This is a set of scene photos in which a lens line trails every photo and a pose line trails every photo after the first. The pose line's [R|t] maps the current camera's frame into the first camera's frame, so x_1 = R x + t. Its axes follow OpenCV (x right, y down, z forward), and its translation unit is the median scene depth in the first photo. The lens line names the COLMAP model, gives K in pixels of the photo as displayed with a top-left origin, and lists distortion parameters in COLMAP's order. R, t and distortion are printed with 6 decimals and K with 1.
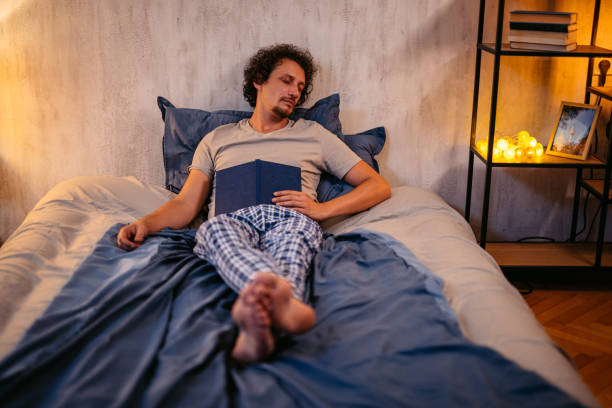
lens RADIAL K [[860.3, 0, 303.7], [0, 860.3, 203.6], [0, 0, 1]] dist [0.020439, 0.000000]
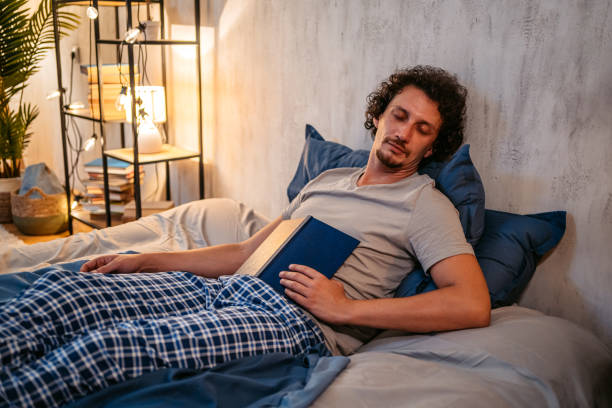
lens RADIAL K [[653.6, 0, 306.4], [0, 653.6, 203.4], [0, 0, 1]] dist [0.005431, 0.000000]
pose [[0.643841, 0.185734, -0.742274, 0.324681], [-0.212328, 0.975362, 0.059887, -0.086593], [0.735109, 0.119048, 0.667415, 0.577502]]
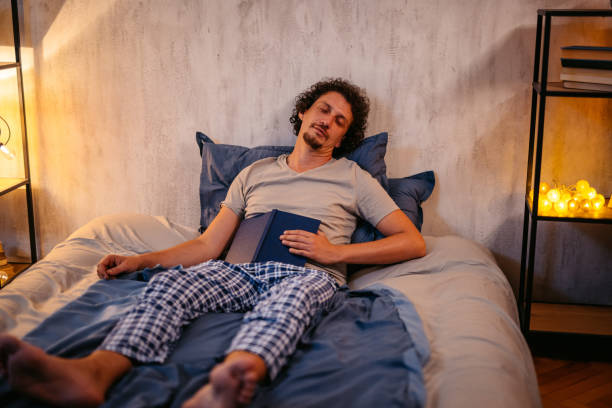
lens RADIAL K [[860.3, 0, 305.2], [0, 860.3, 207.6], [0, 0, 1]] dist [0.020439, 0.000000]
pose [[0.981665, 0.032779, -0.187772, 0.137538], [-0.038442, 0.998907, -0.026595, -0.020899], [0.186695, 0.033326, 0.981852, 0.072743]]
